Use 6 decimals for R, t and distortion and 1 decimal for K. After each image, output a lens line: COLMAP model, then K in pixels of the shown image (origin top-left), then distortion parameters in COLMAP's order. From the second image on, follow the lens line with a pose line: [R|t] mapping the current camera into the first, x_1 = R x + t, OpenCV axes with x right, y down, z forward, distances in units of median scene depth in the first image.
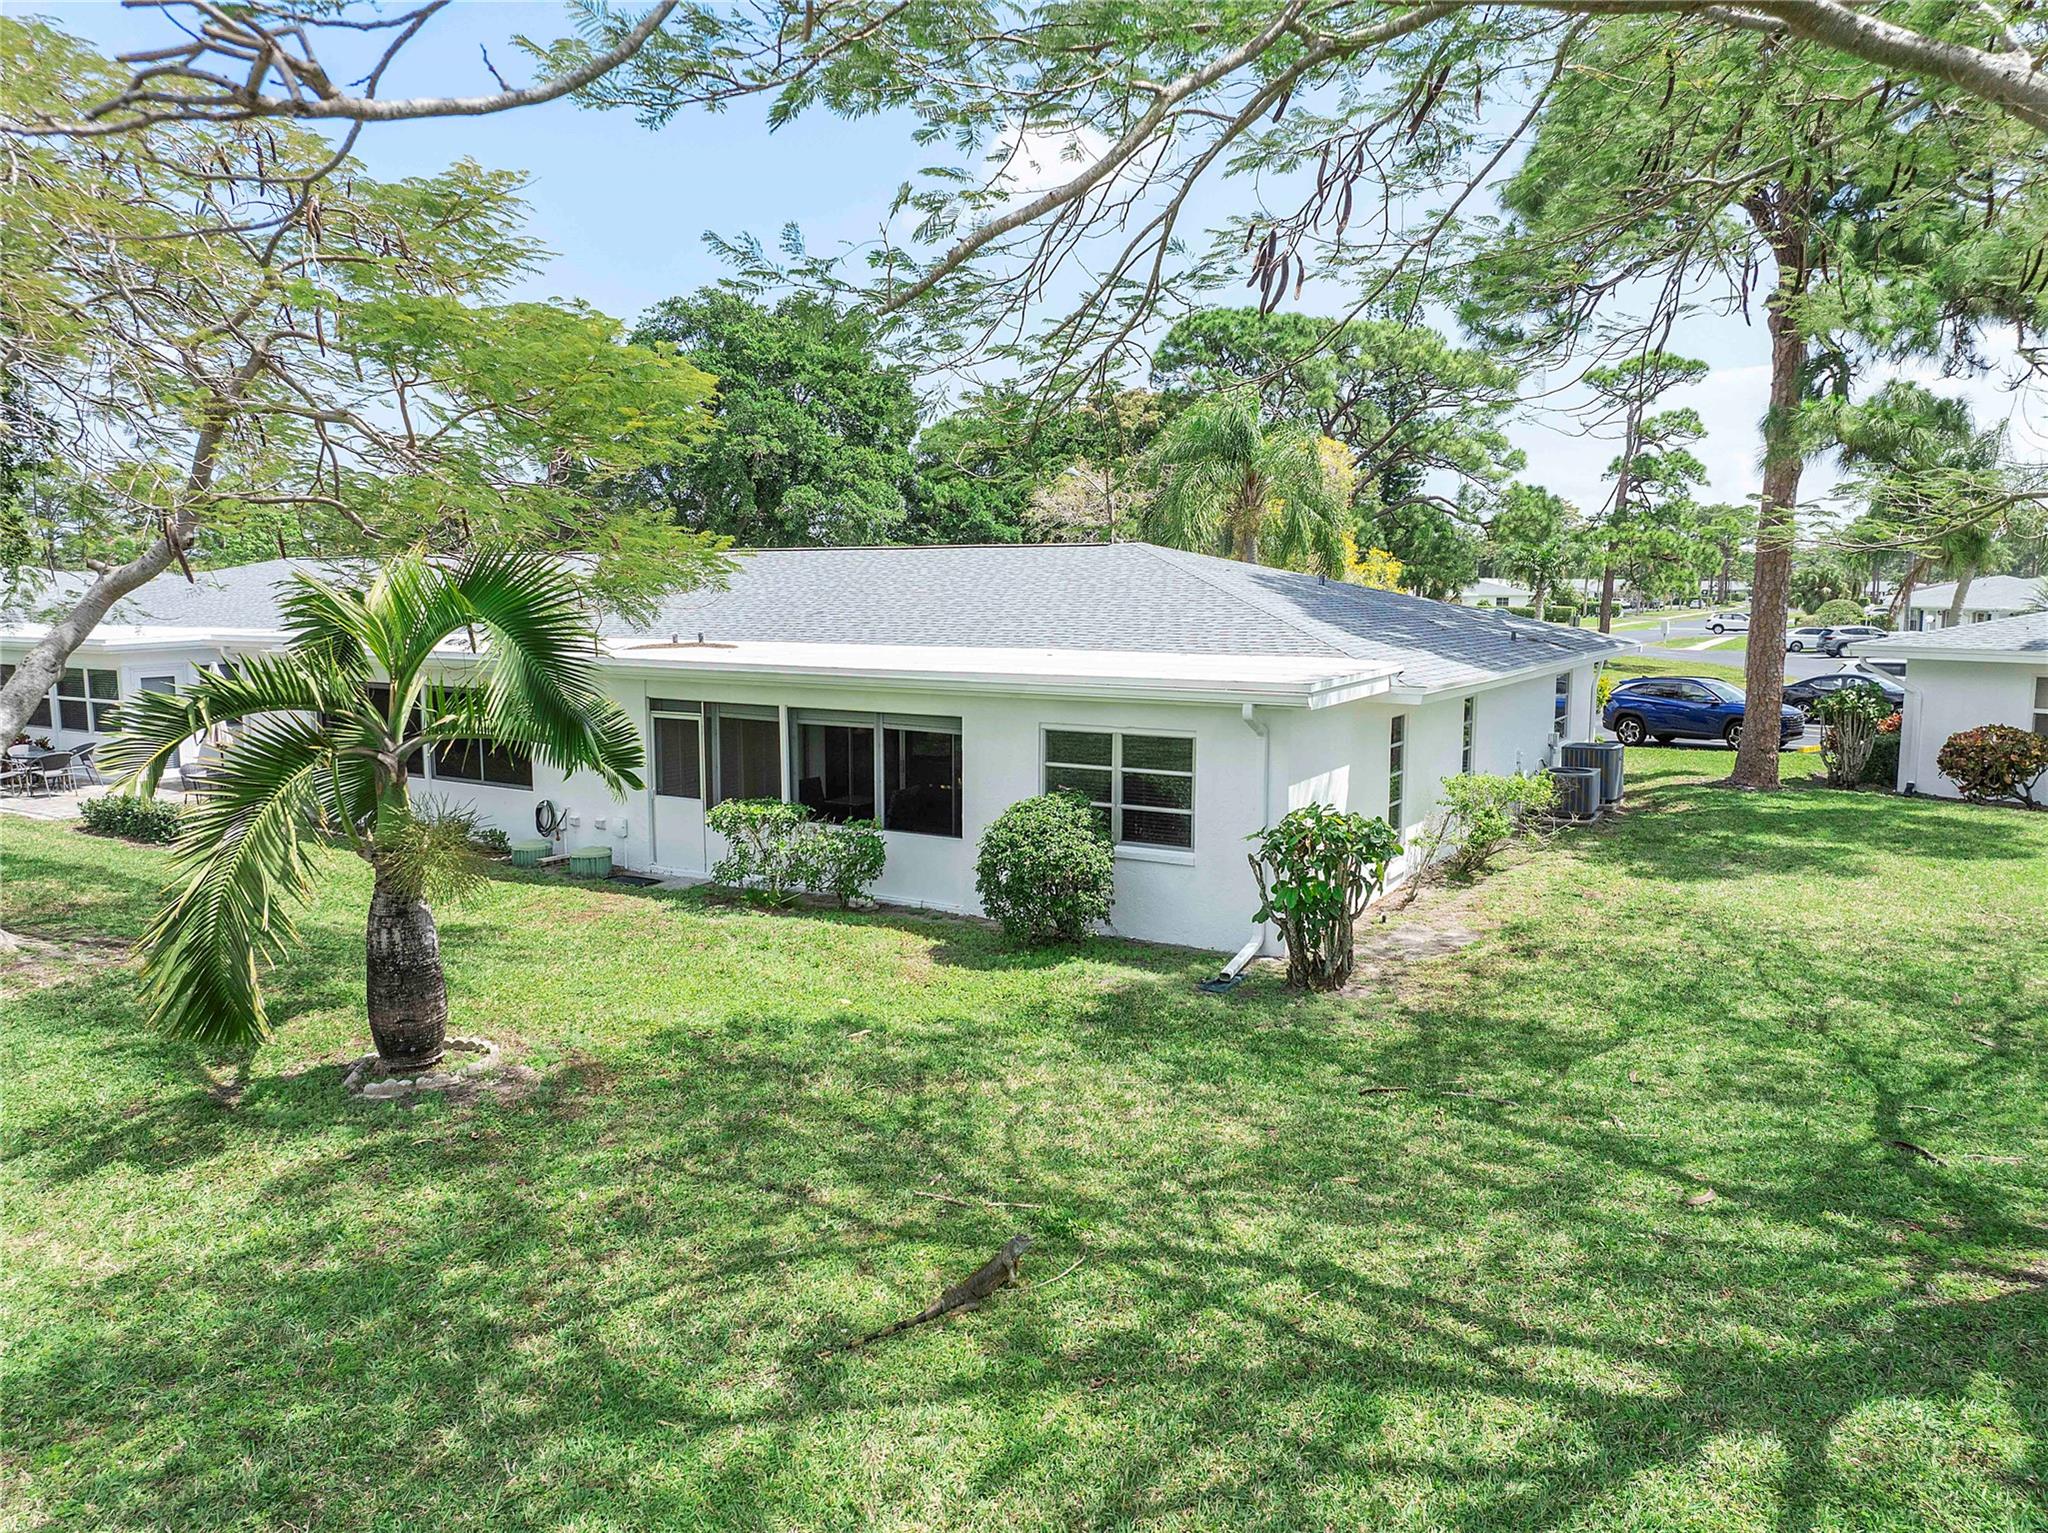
lens RADIAL K [[1467.8, 0, 1024.0], [0, 1467.8, 766.5], [0, 0, 1]] dist [-0.040421, -0.001435]
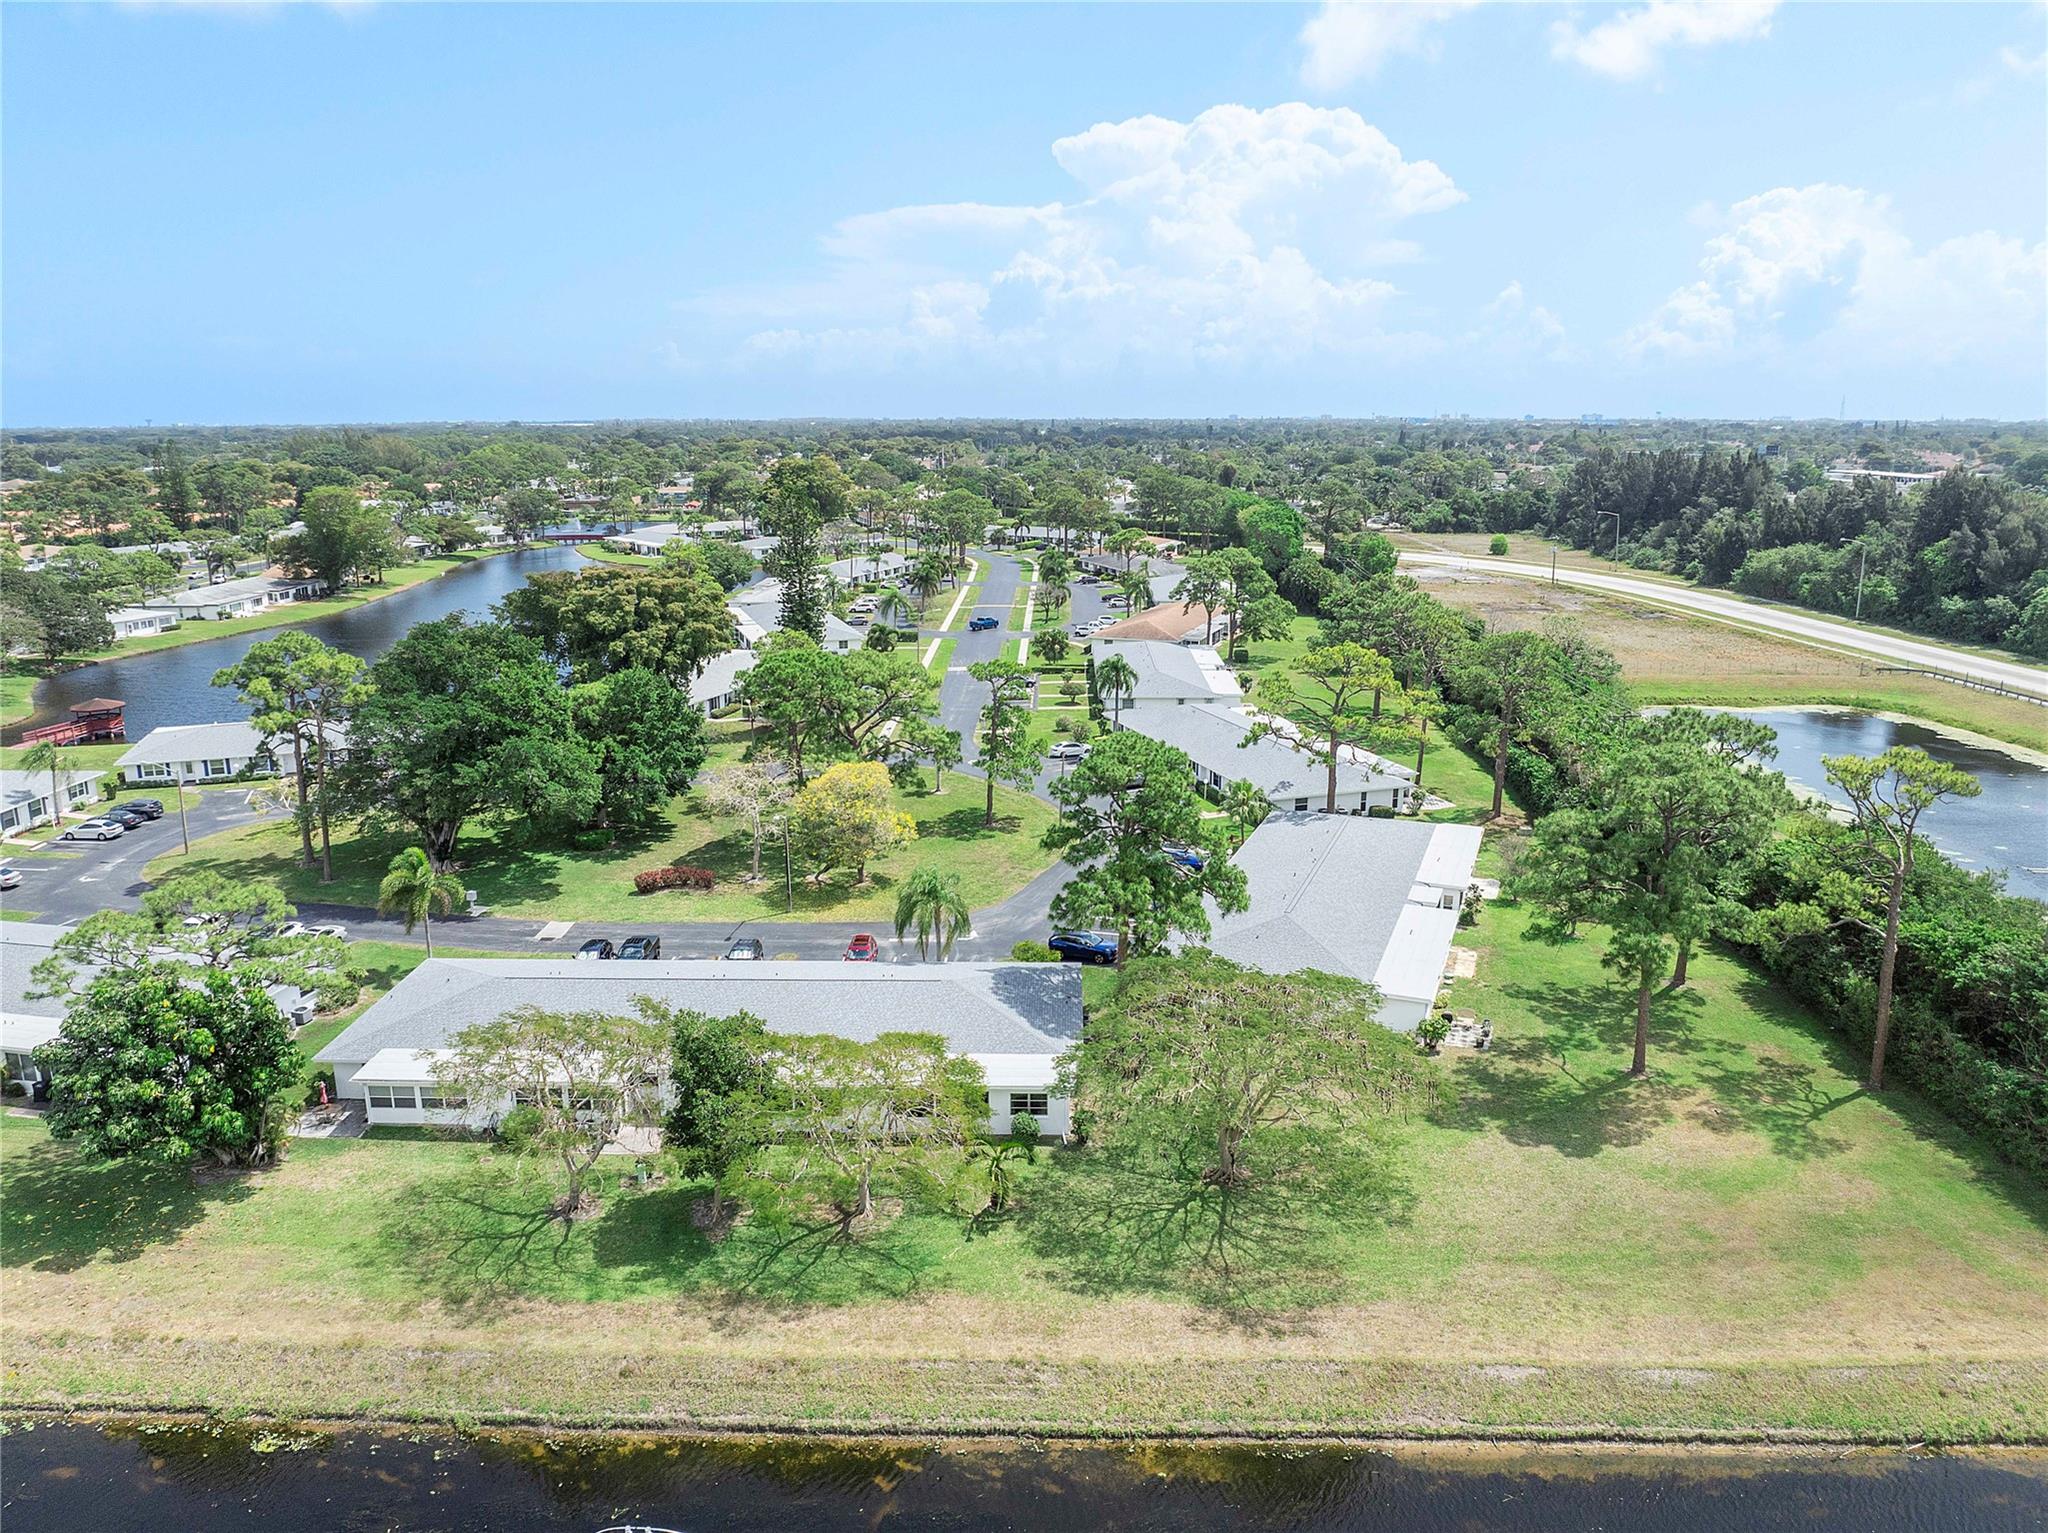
lens RADIAL K [[1467.8, 0, 1024.0], [0, 1467.8, 766.5], [0, 0, 1]] dist [-0.040421, -0.001435]
pose [[0.864764, -0.132801, 0.484300, -2.267426], [0.073788, 0.987534, 0.139039, -1.863493], [-0.496727, -0.084500, 0.863783, -3.211978]]
